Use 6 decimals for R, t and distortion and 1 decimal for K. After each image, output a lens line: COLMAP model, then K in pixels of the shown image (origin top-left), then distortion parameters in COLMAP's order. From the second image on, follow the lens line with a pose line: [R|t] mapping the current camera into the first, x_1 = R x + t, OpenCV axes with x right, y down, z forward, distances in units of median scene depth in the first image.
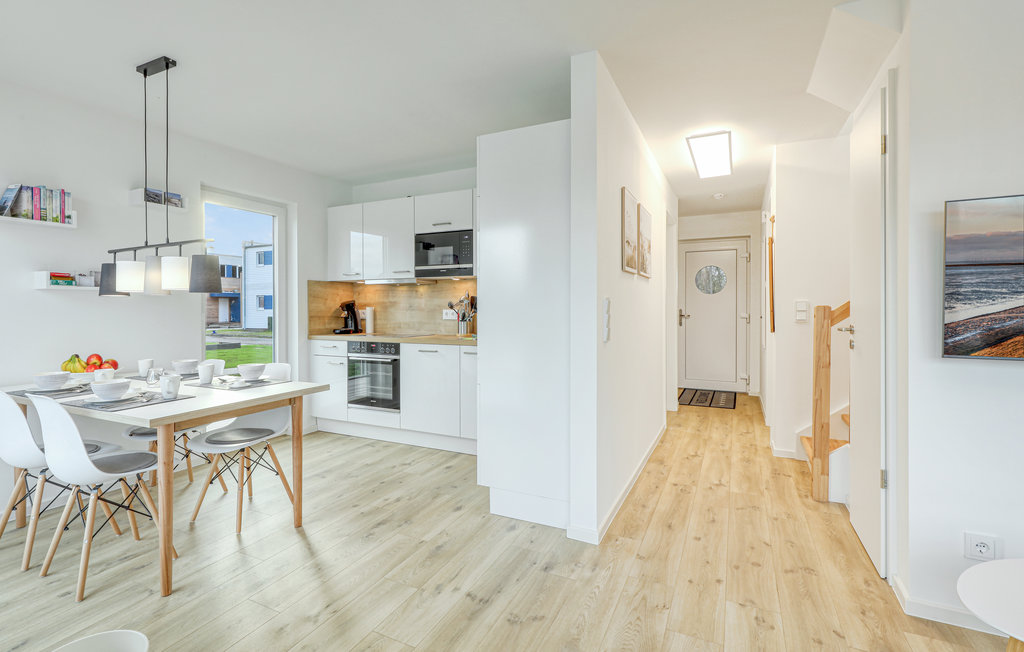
lens RADIAL K [[462.7, 0, 507.3], [0, 462.7, 314.5], [0, 0, 1]] dist [0.001071, 0.000206]
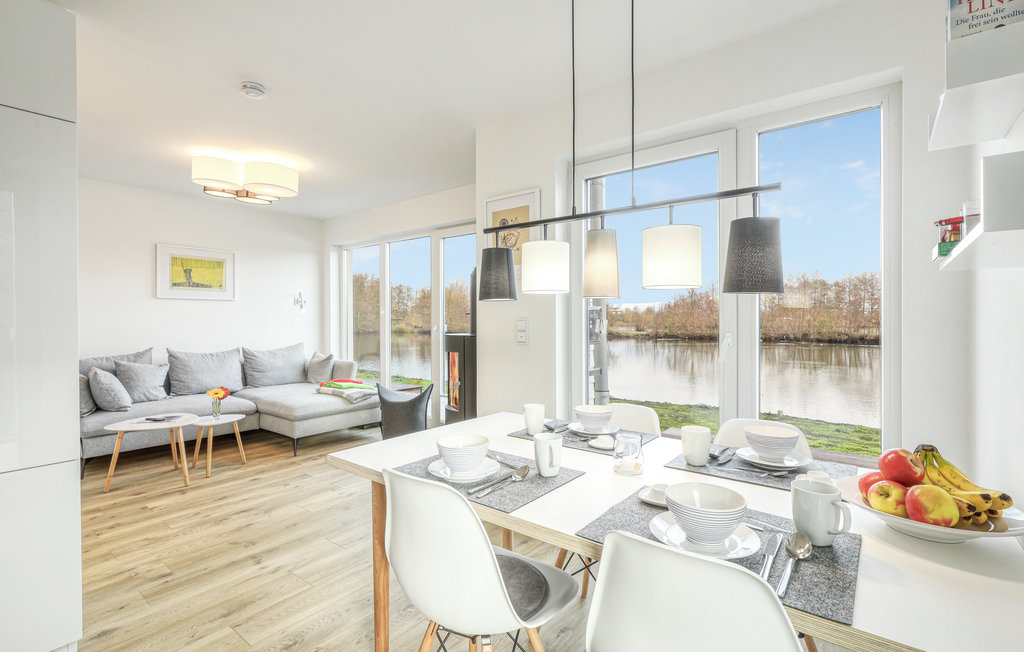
lens RADIAL K [[471.3, 0, 512.0], [0, 471.3, 326.0], [0, 0, 1]] dist [0.000254, 0.000662]
pose [[-0.977223, -0.000460, 0.212215, -0.743757], [0.003696, 0.999809, 0.019191, -0.019122], [-0.212184, 0.019538, -0.977034, 1.547195]]
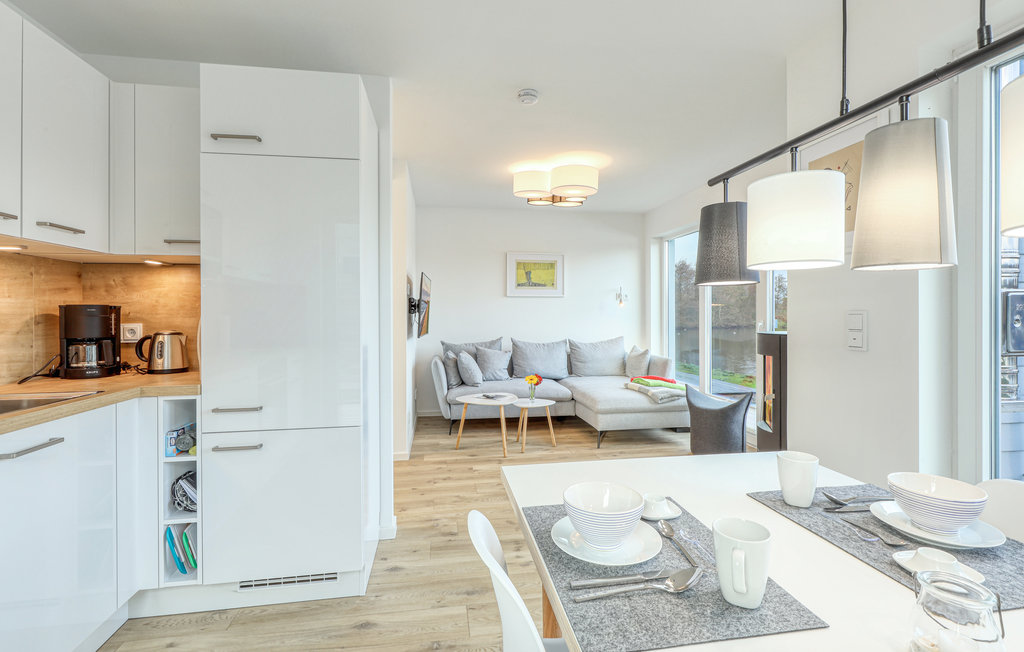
lens RADIAL K [[462.7, 0, 507.3], [0, 462.7, 314.5], [0, 0, 1]] dist [0.001071, 0.000206]
pose [[-0.572261, 0.003446, 0.820064, -0.819028], [0.009057, 0.999957, 0.002118, -0.017203], [-0.820022, 0.008639, -0.572267, 1.307585]]
